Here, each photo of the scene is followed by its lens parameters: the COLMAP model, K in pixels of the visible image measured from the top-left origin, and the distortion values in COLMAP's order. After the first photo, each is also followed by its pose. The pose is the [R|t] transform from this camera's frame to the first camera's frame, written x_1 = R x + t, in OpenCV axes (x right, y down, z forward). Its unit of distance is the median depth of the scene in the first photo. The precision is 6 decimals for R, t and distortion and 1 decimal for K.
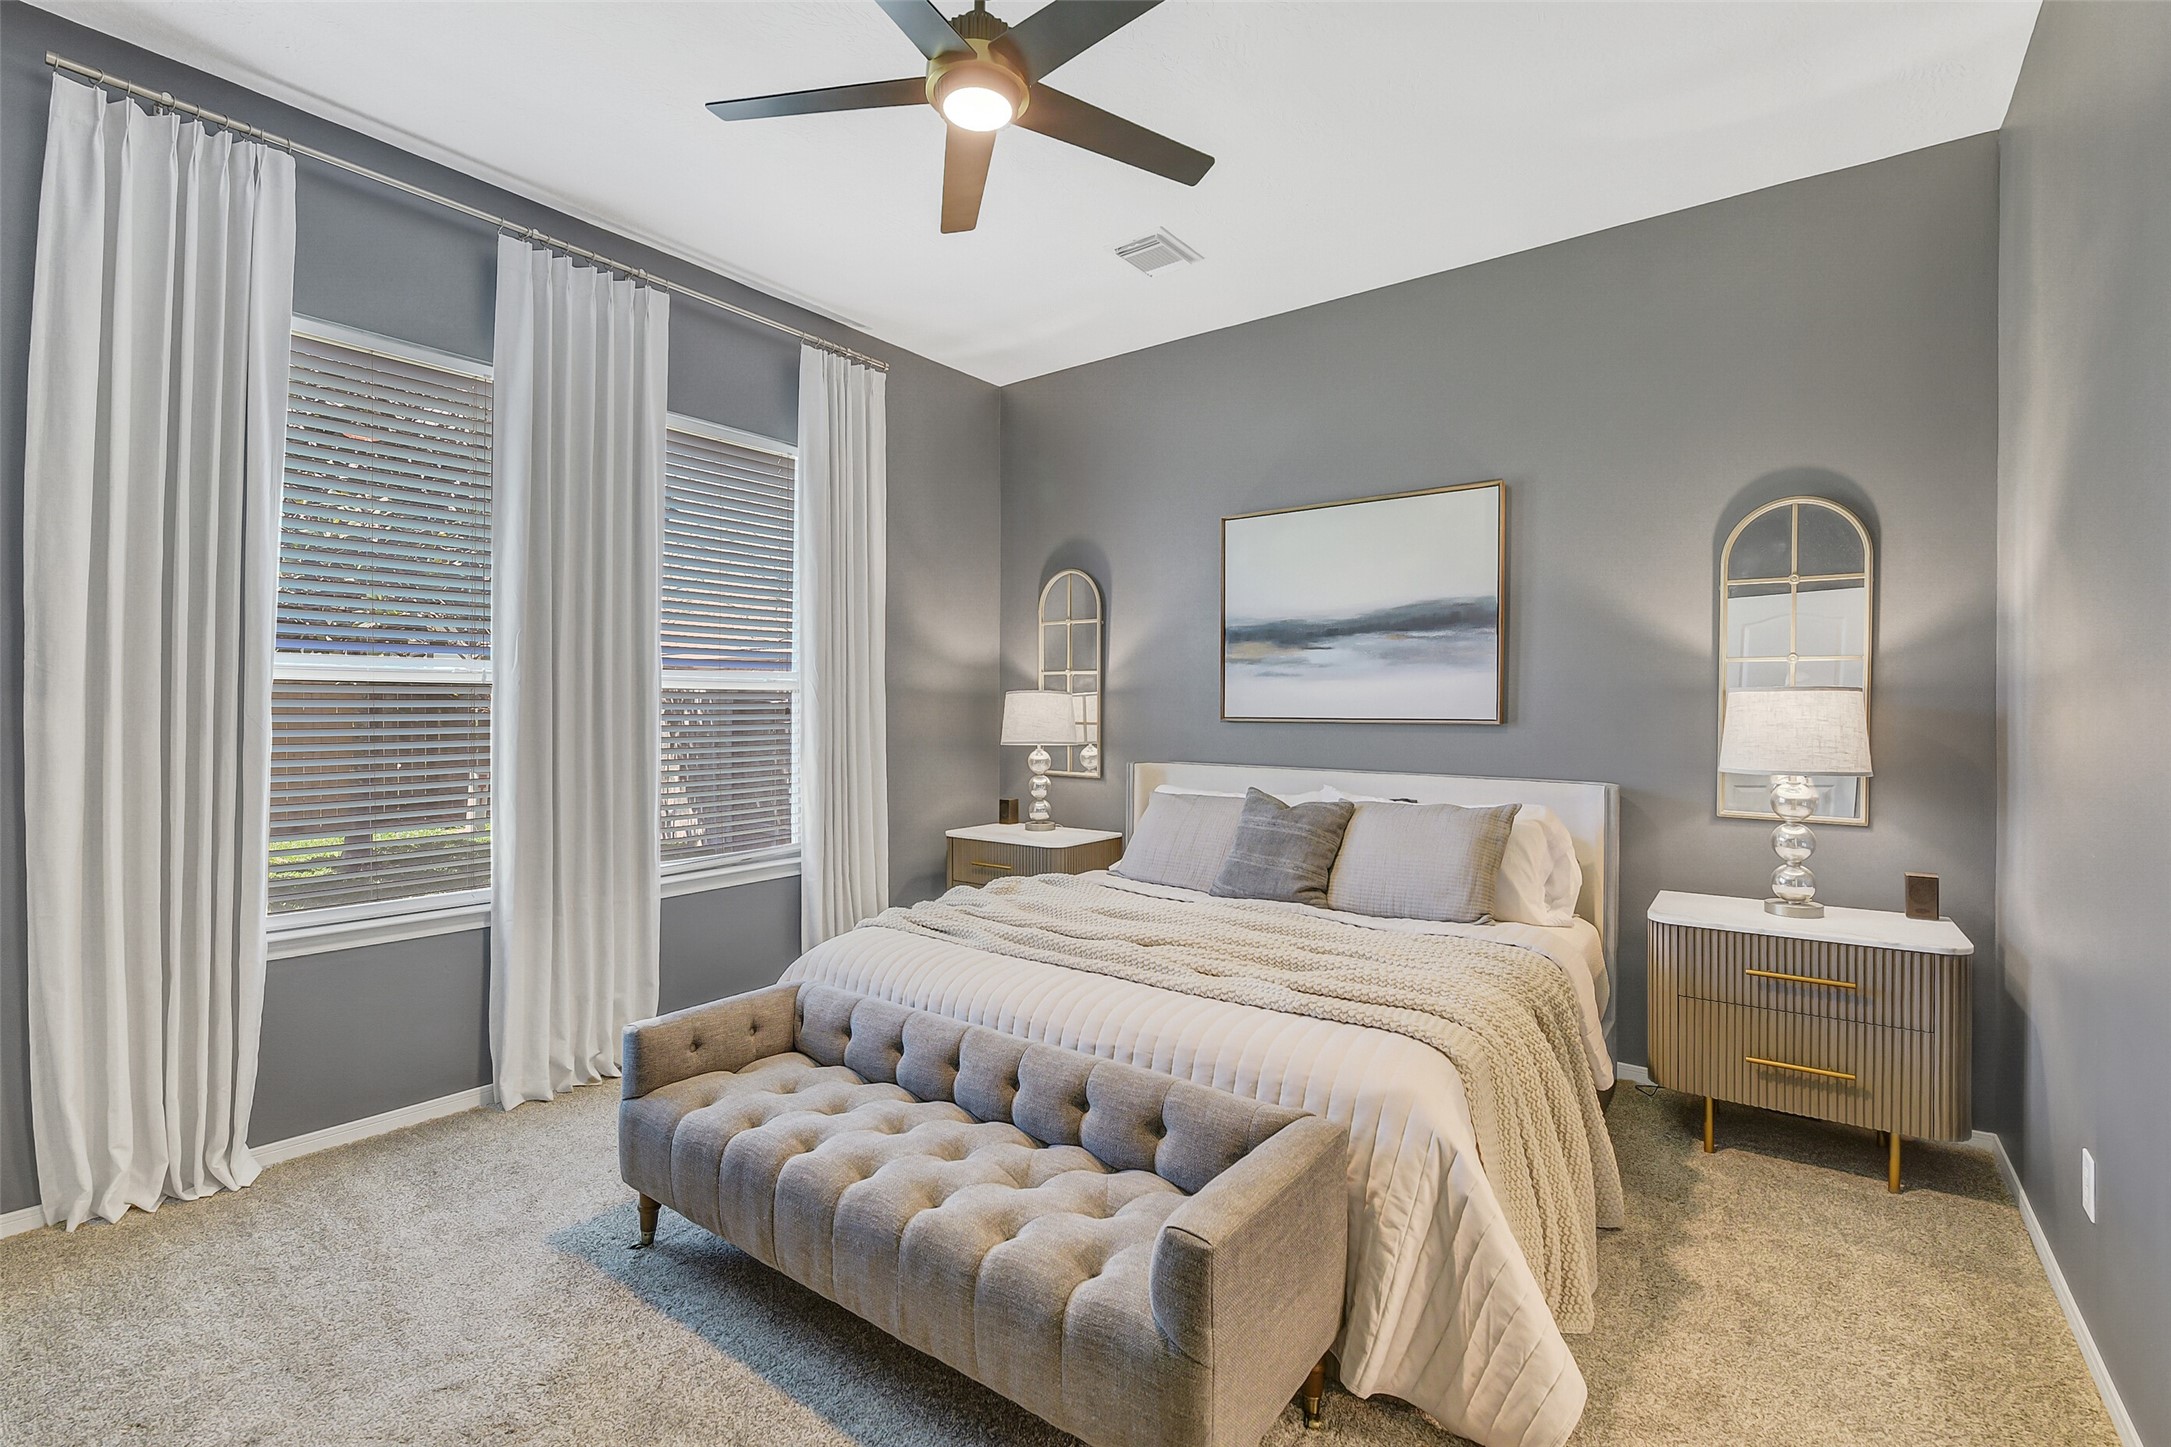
lens RADIAL K [[1010.2, 0, 1085.5], [0, 1010.2, 723.5], [0, 0, 1]] dist [0.000033, -0.000514]
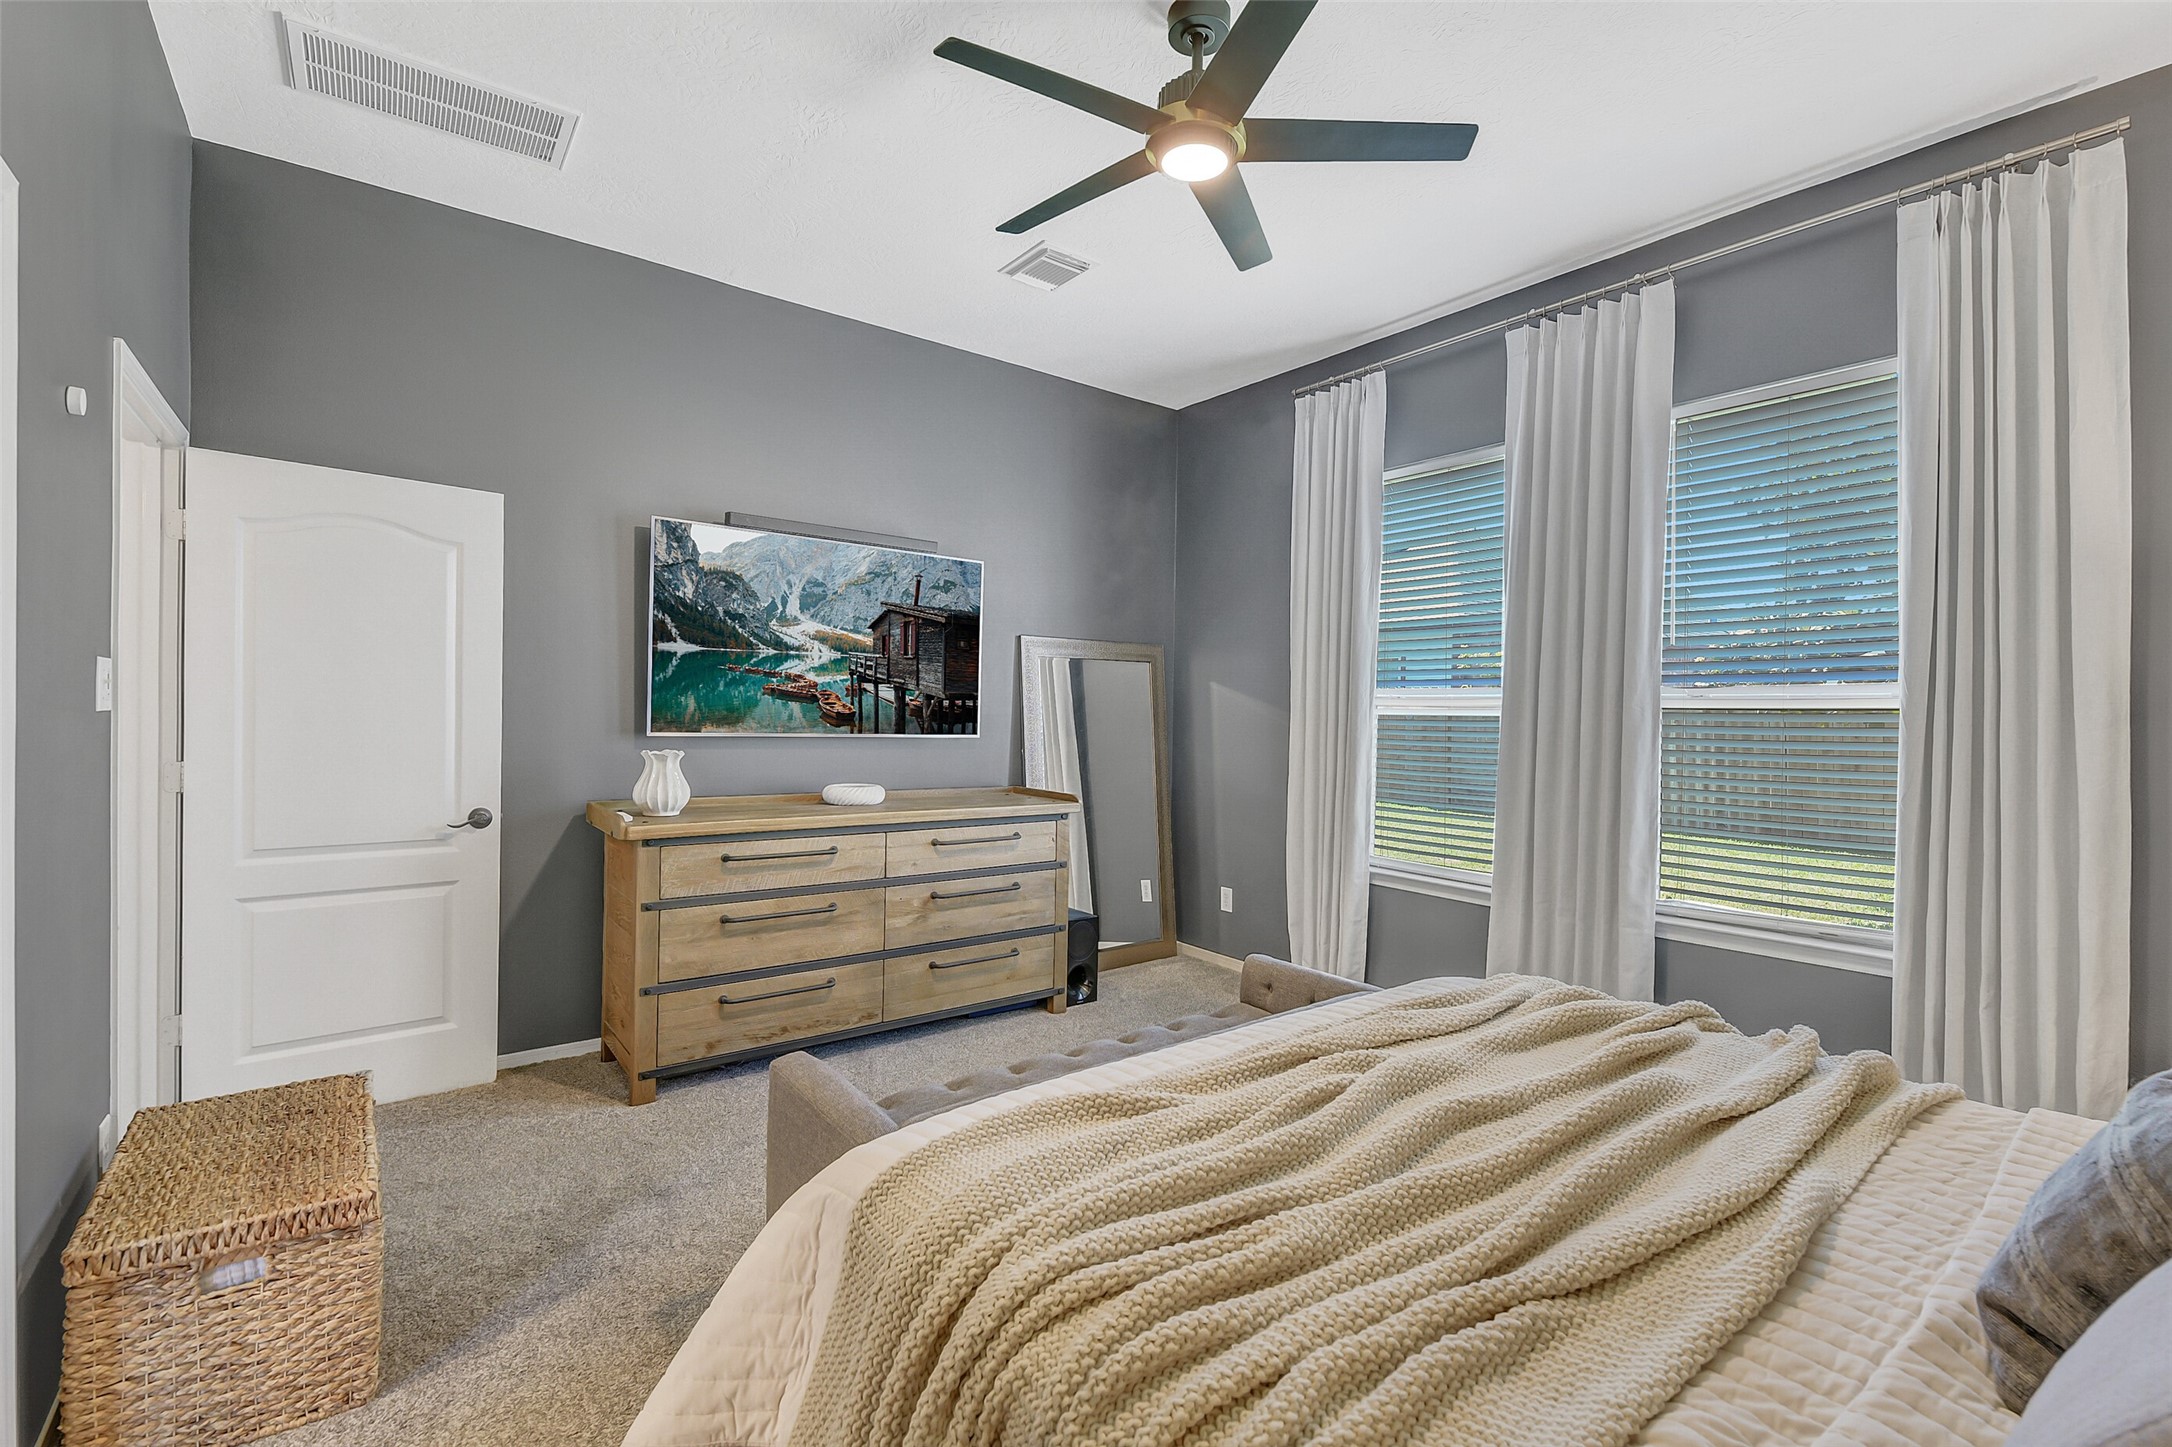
lens RADIAL K [[942.7, 0, 1089.5], [0, 942.7, 719.4], [0, 0, 1]] dist [-0.010417, -0.000682]
pose [[-0.252141, -0.020046, -0.967483, 0.529855], [-0.031871, 0.999415, -0.012401, 0.002546], [0.967166, 0.027708, -0.252632, 0.707400]]
